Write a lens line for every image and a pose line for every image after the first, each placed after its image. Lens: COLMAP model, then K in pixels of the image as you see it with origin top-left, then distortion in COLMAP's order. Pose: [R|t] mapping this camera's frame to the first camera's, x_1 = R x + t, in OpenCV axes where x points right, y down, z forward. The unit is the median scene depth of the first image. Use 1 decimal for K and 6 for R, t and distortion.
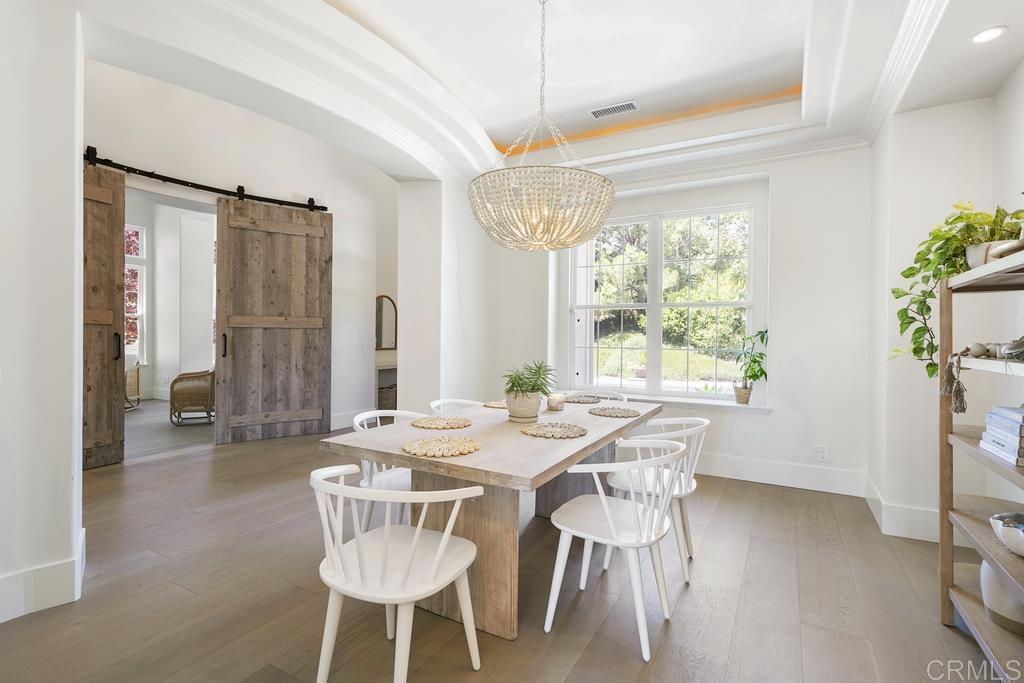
lens RADIAL K [[480.5, 0, 512.0], [0, 480.5, 341.5], [0, 0, 1]] dist [0.003758, 0.000774]
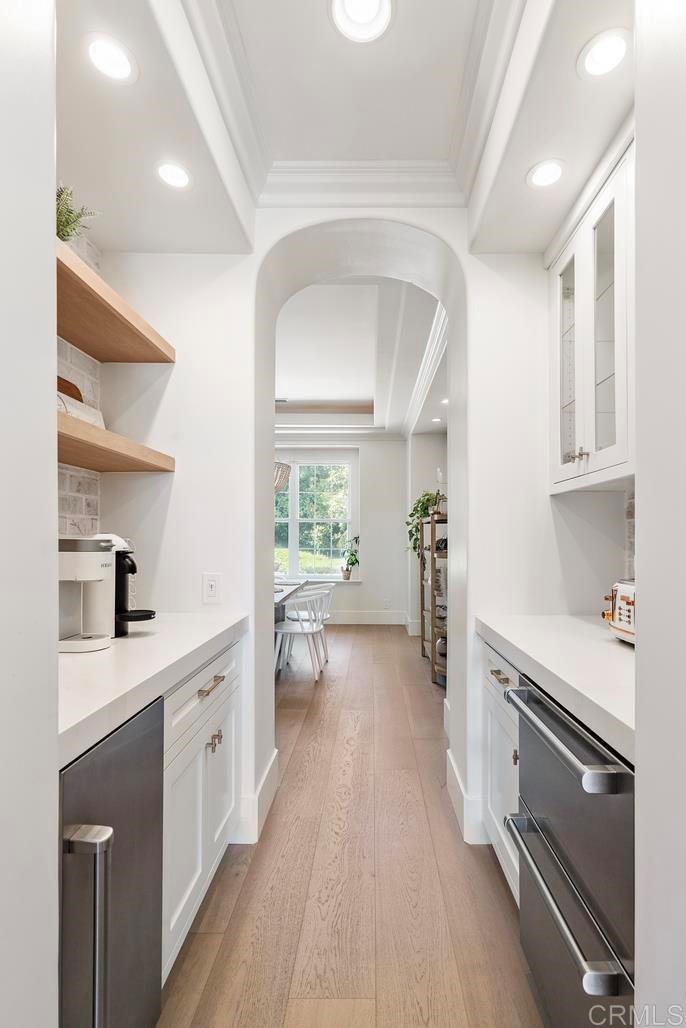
lens RADIAL K [[598.0, 0, 343.0], [0, 598.0, 514.0], [0, 0, 1]] dist [-0.023534, 0.000340]
pose [[0.892092, 0.008106, 0.451781, -0.640125], [0.009896, 0.999249, -0.037469, -0.031758], [-0.451745, 0.037896, 0.891342, -1.163576]]
